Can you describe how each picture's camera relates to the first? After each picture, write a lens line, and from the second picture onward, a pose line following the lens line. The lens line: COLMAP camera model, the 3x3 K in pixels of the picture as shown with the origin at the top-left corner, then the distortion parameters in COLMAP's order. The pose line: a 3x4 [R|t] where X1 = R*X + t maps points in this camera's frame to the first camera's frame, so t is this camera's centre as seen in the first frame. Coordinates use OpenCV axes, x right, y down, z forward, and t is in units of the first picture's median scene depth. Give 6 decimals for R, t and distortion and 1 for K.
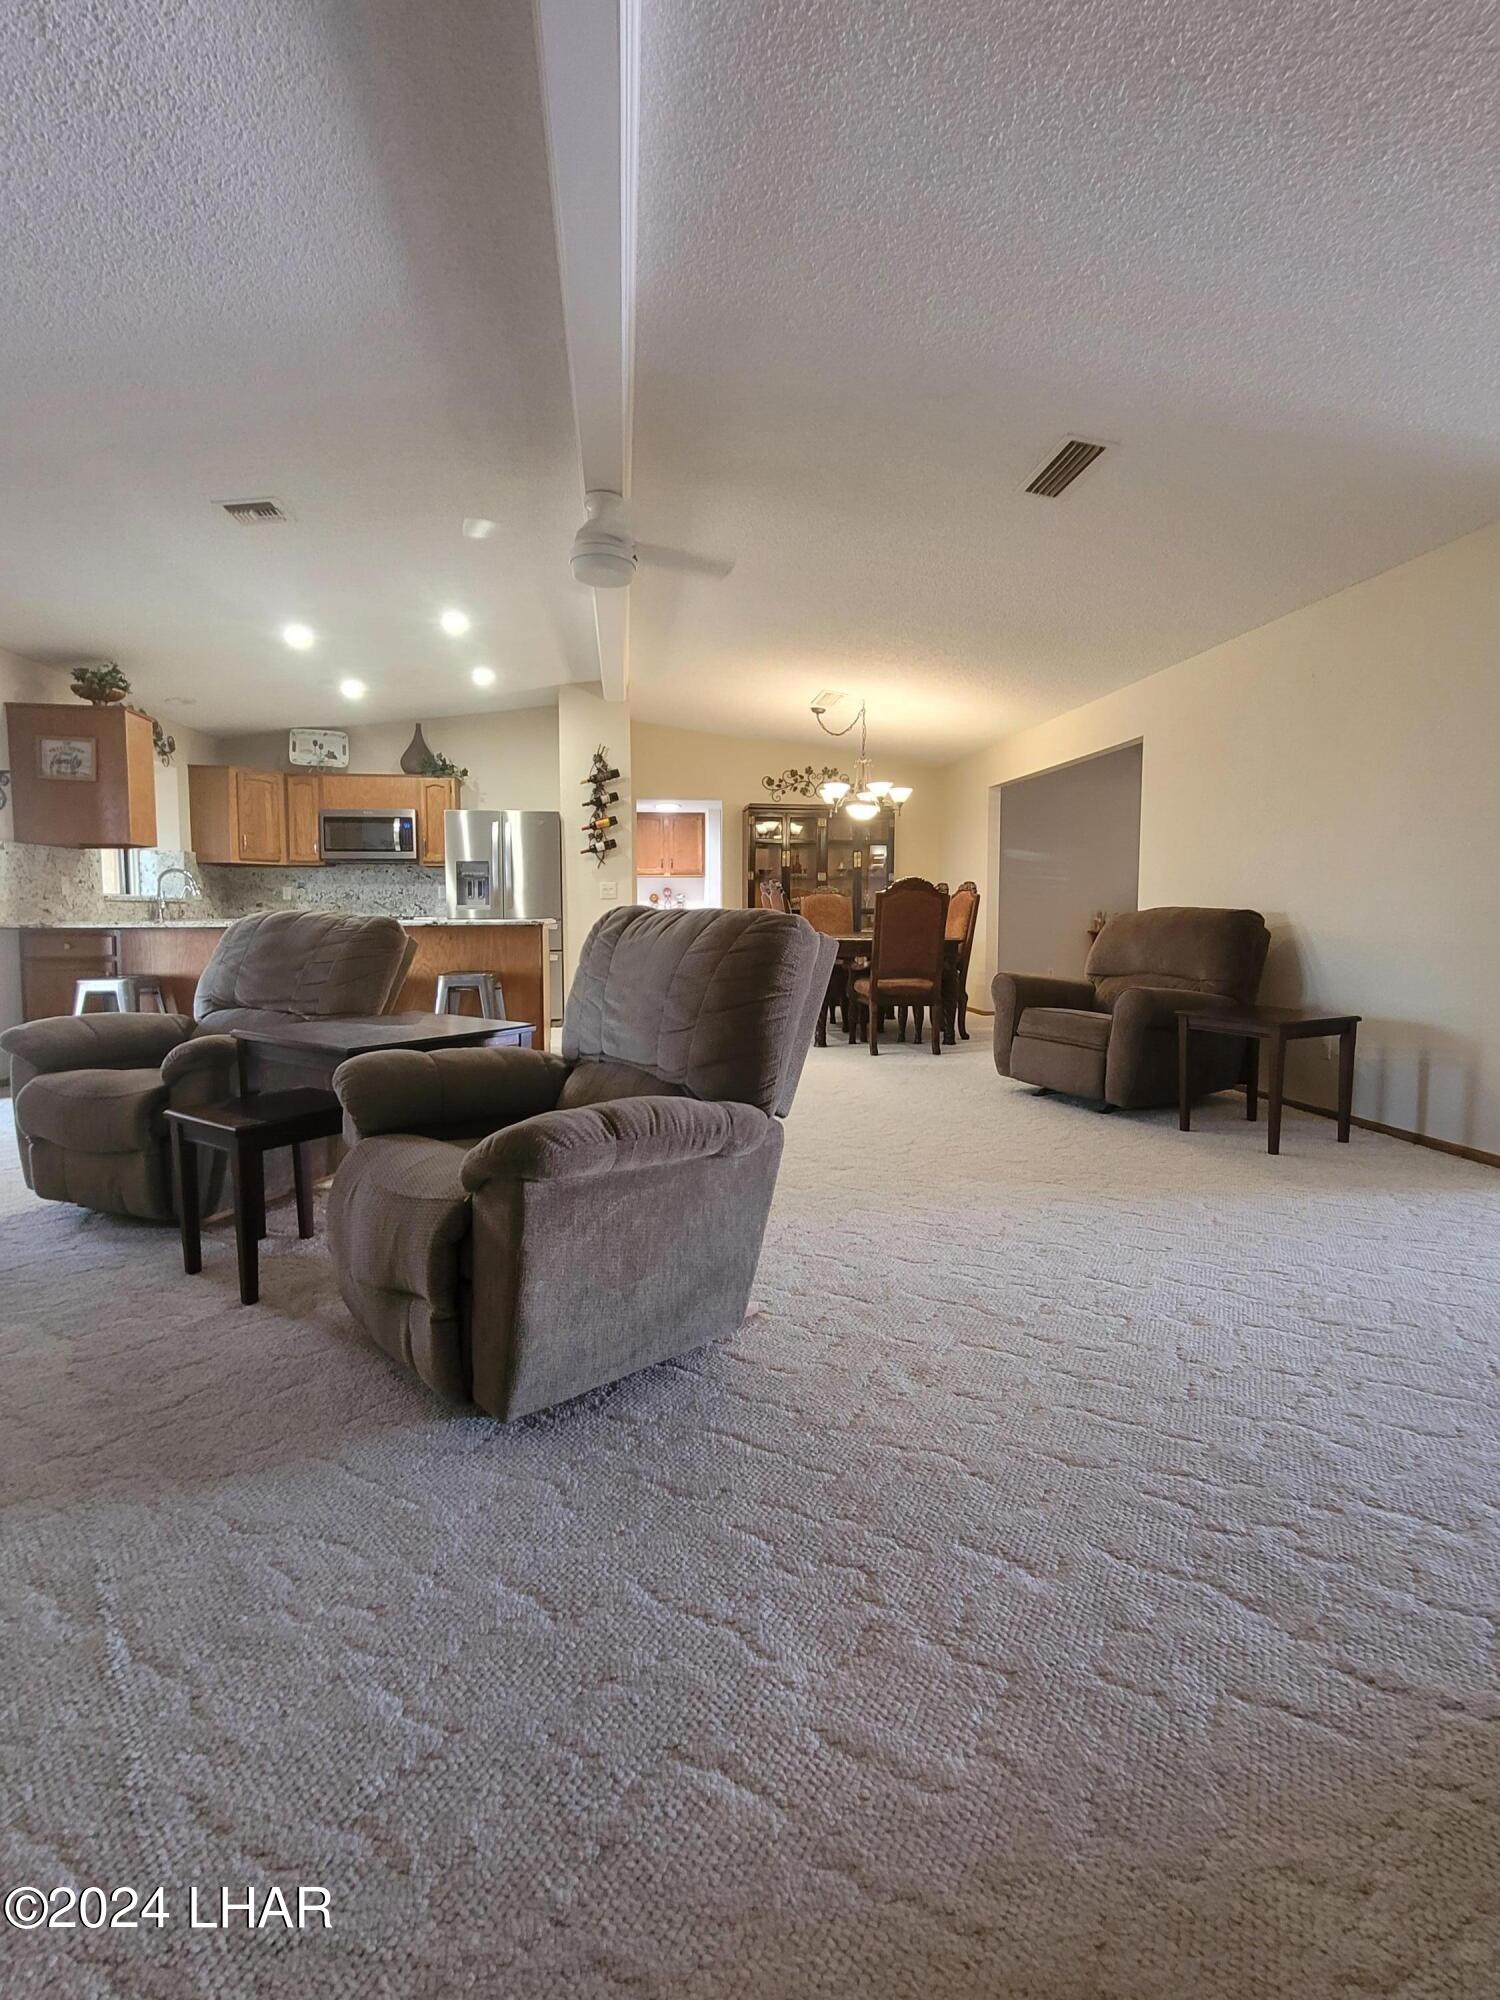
lens RADIAL K [[792.6, 0, 752.8], [0, 792.6, 981.1], [0, 0, 1]] dist [-0.003534, 0.001134]
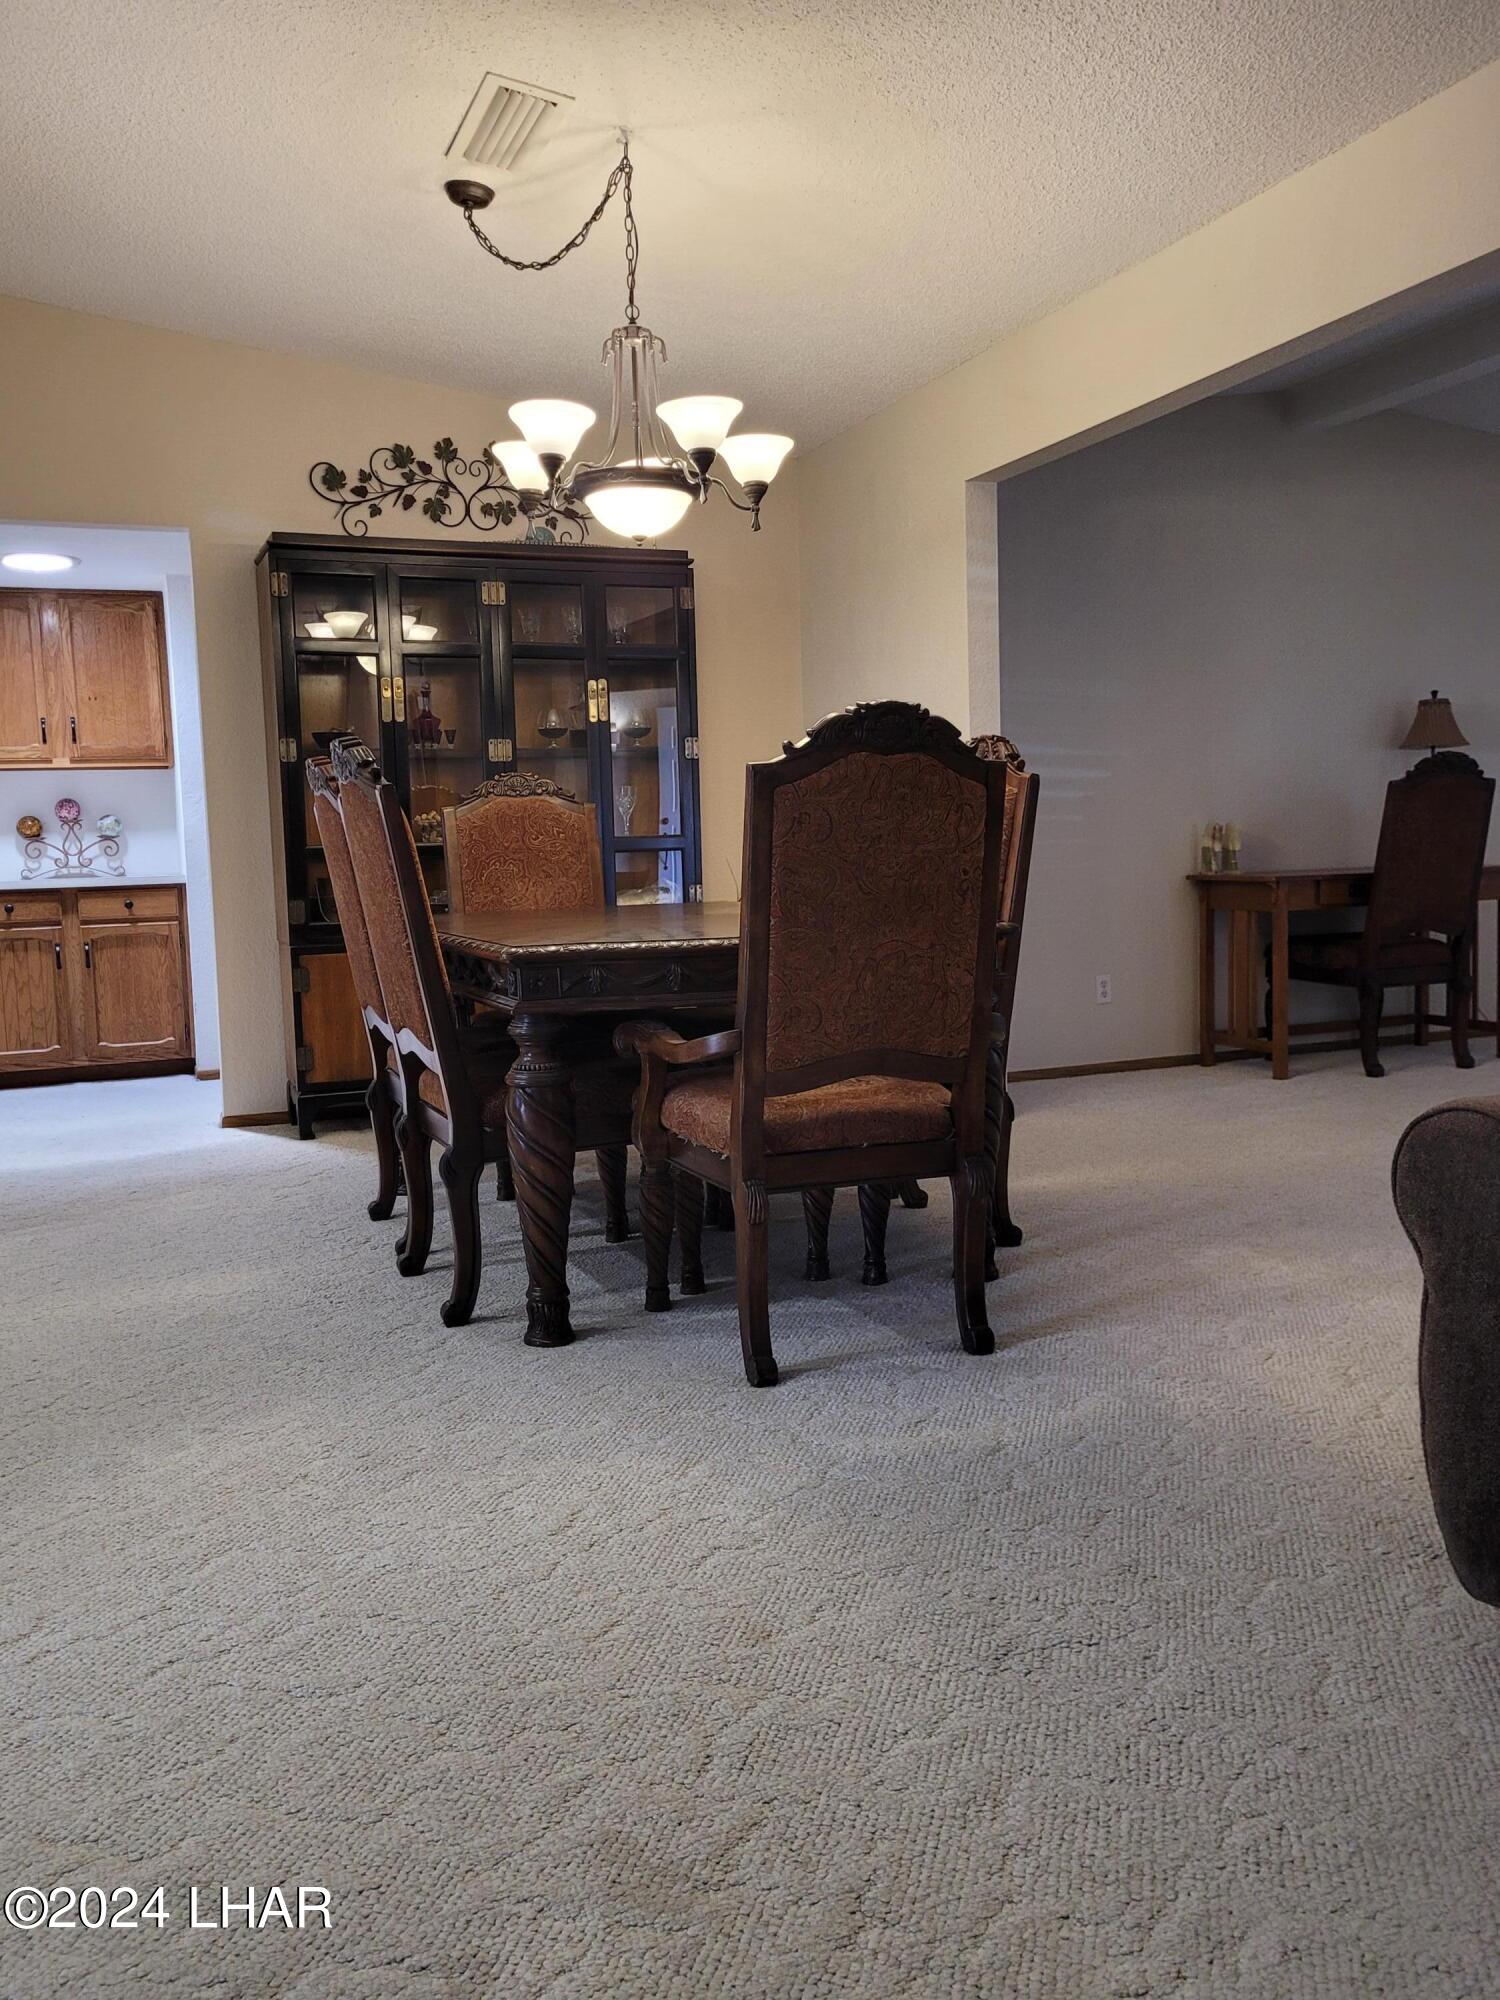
lens RADIAL K [[1538.4, 0, 734.9], [0, 1538.4, 999.6], [0, 0, 1]] dist [0.000641, -0.002968]
pose [[0.968154, -0.052921, 0.244697, 0.015470], [0.051119, 0.998598, 0.013713, -0.025571], [-0.245080, -0.000768, 0.969503, 0.313380]]
